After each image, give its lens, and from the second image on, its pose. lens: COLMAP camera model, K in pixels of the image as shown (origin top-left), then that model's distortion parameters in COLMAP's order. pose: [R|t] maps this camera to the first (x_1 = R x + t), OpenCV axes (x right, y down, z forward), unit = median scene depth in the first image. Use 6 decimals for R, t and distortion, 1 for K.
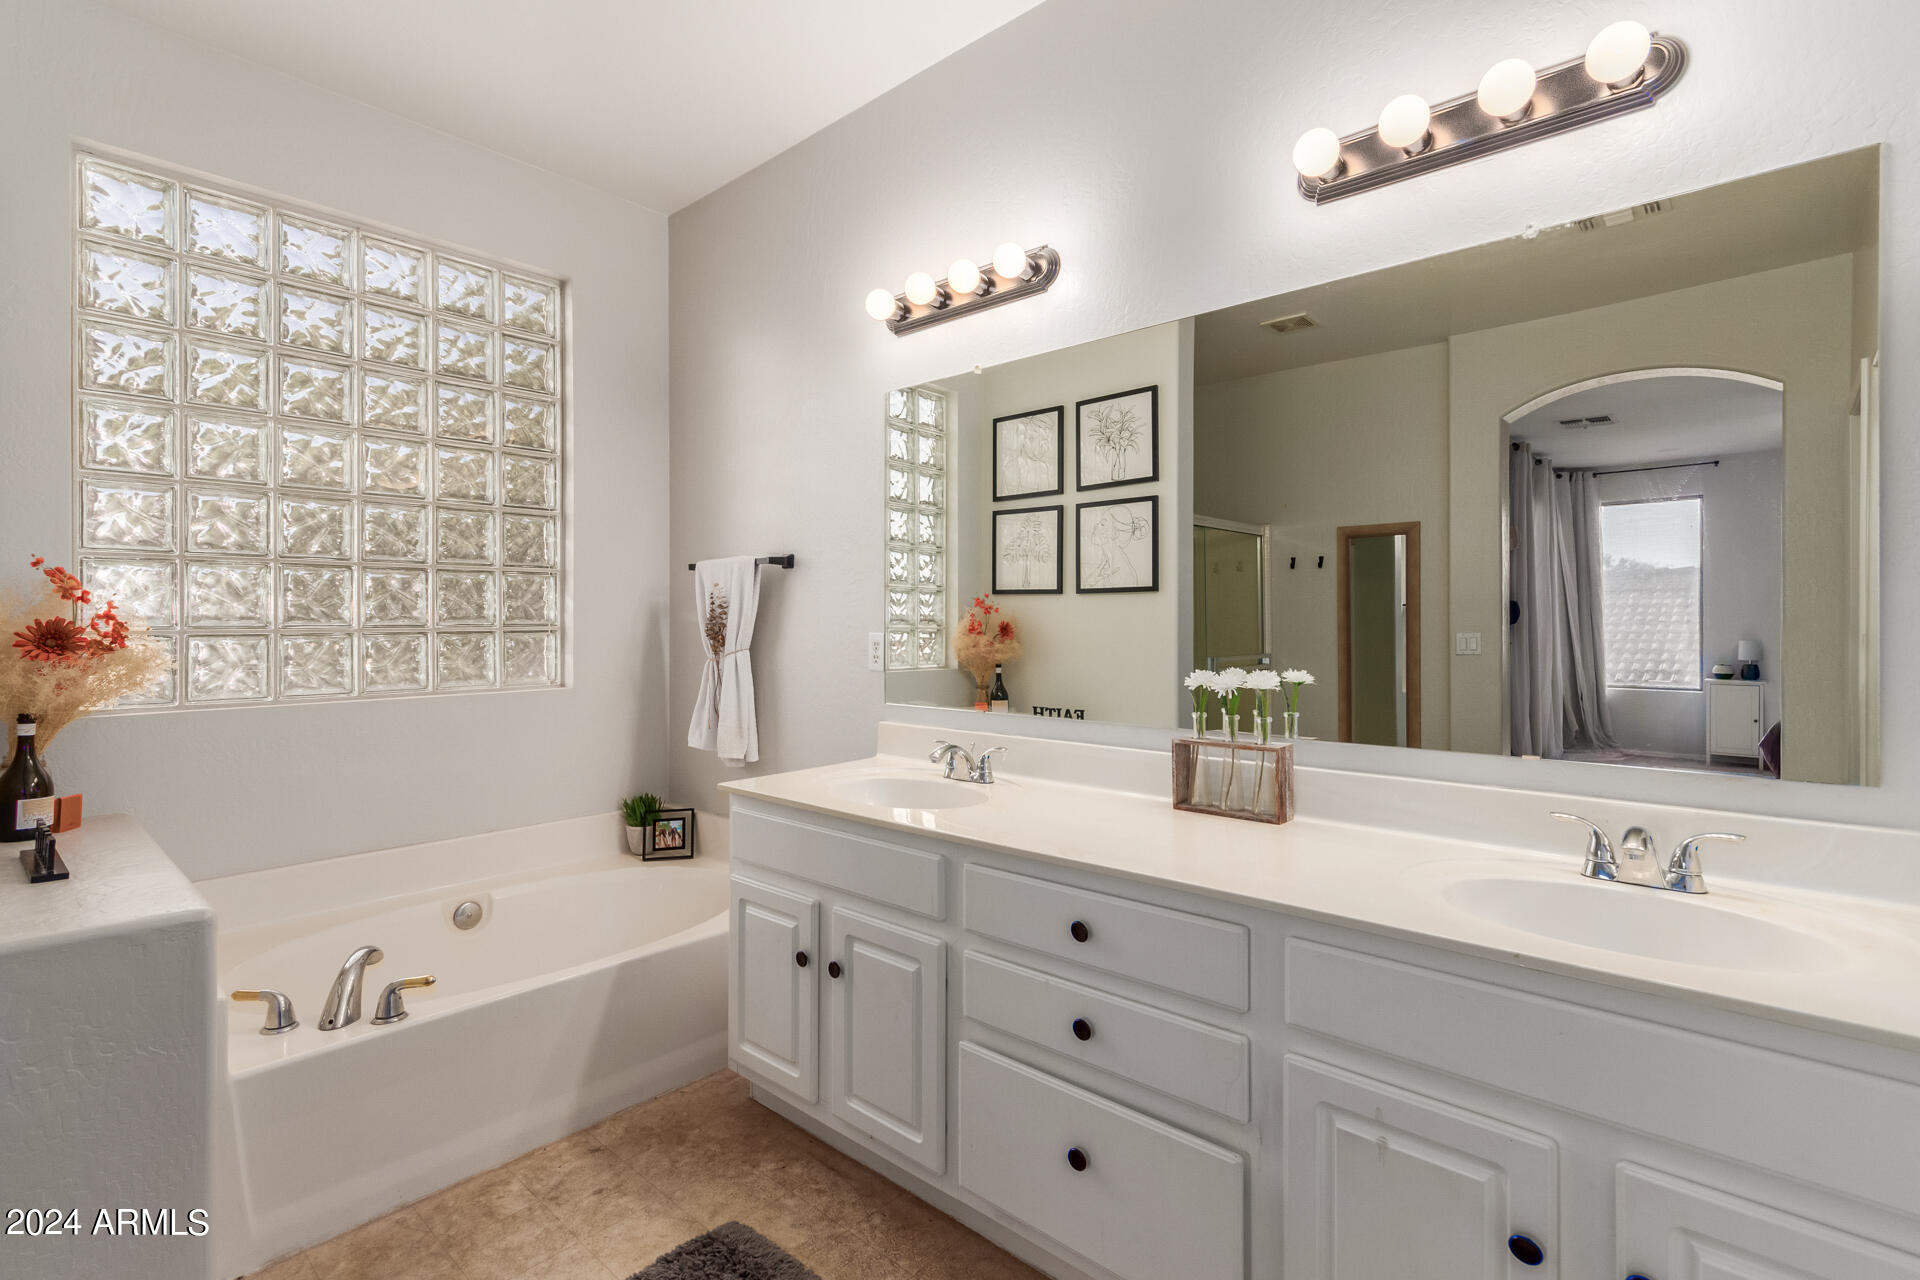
lens RADIAL K [[897.1, 0, 962.2], [0, 897.1, 634.5], [0, 0, 1]] dist [-0.004347, 0.000170]
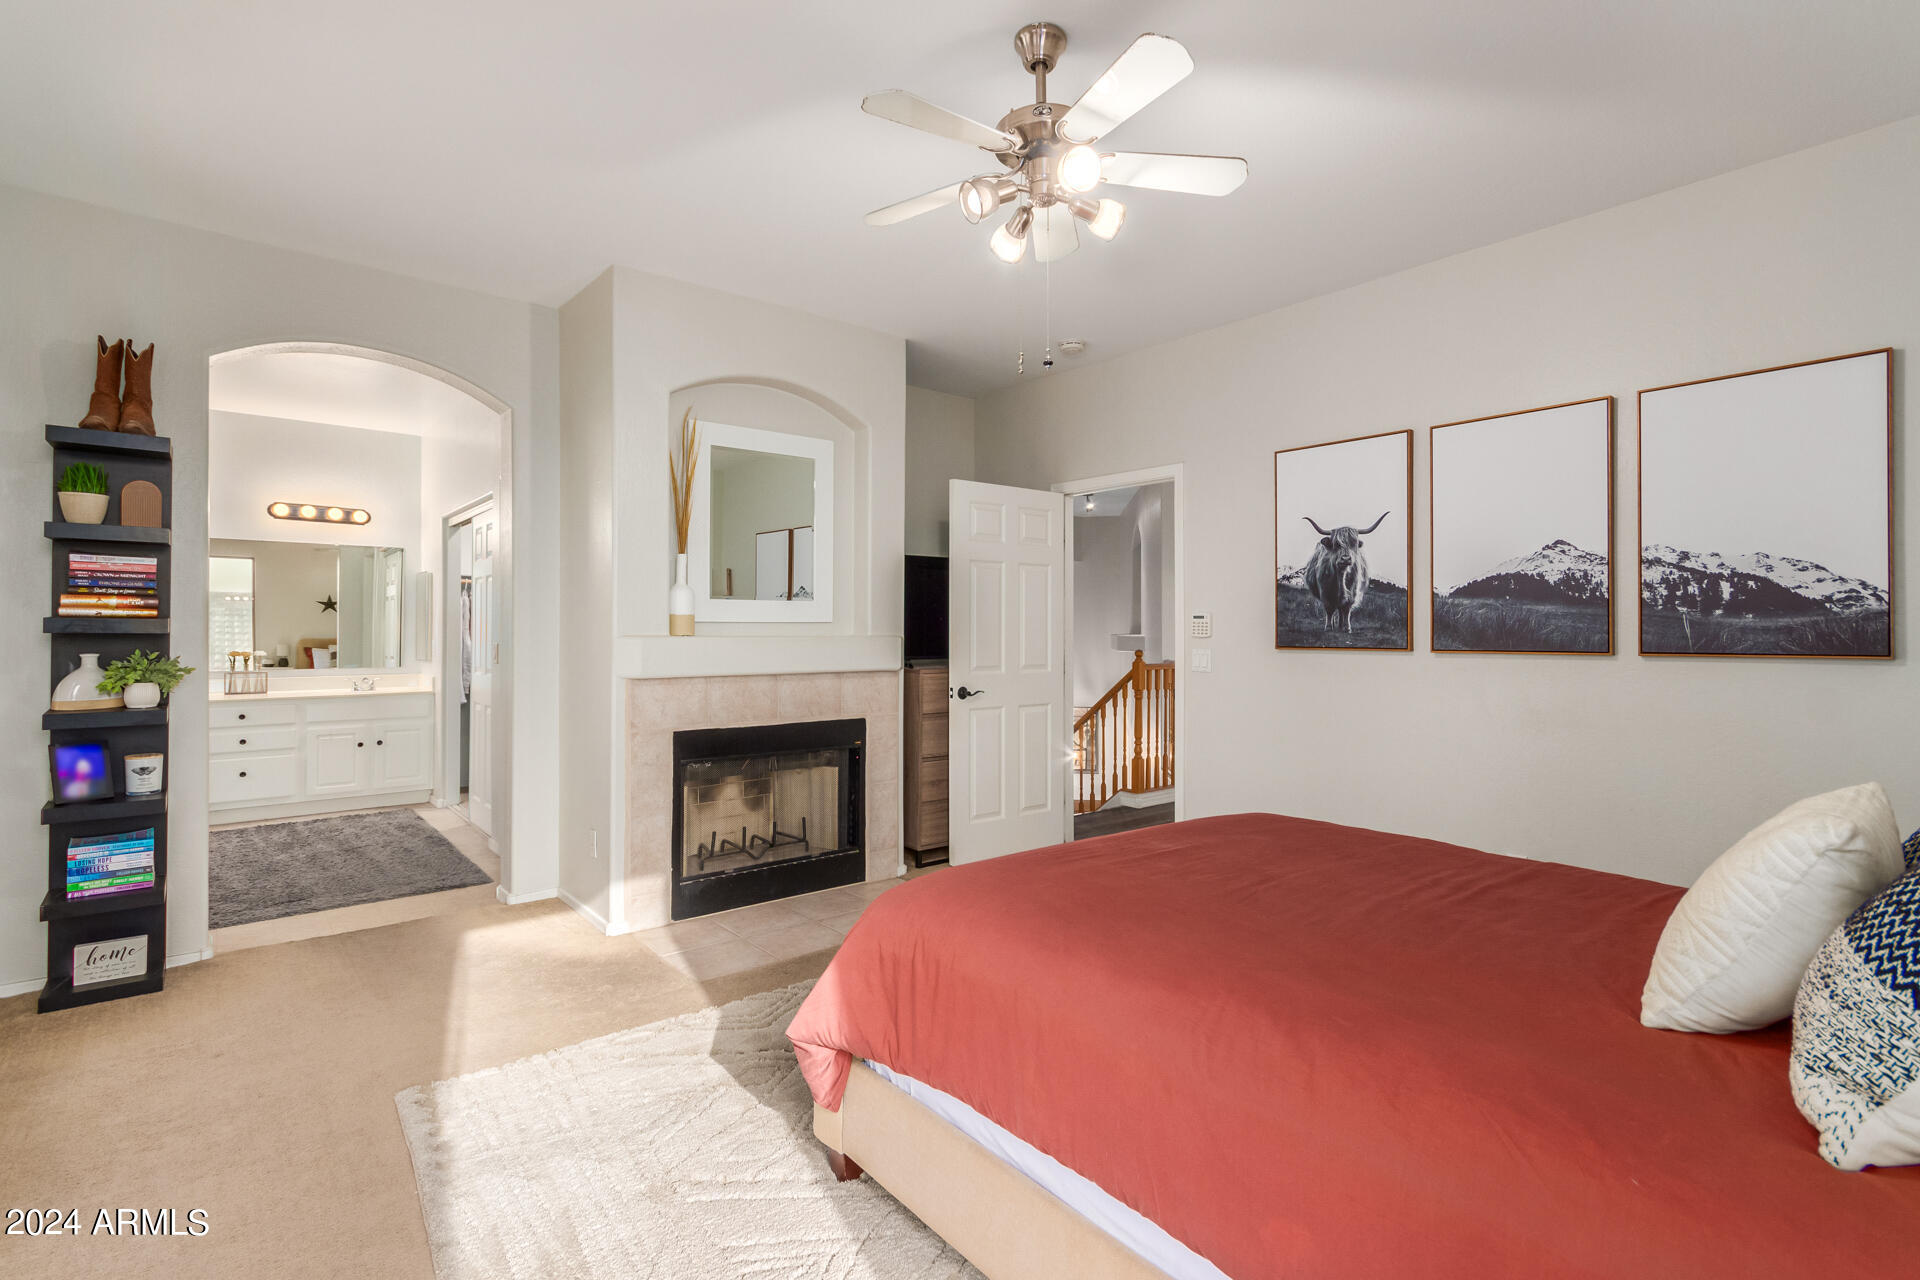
lens RADIAL K [[897.1, 0, 962.1], [0, 897.1, 635.6], [0, 0, 1]] dist [-0.004347, 0.000170]
pose [[0.147986, 0.004907, 0.988977, -0.491553], [-0.003504, 0.999984, -0.004437, -0.002276], [-0.988983, -0.002809, 0.148001, -0.403391]]
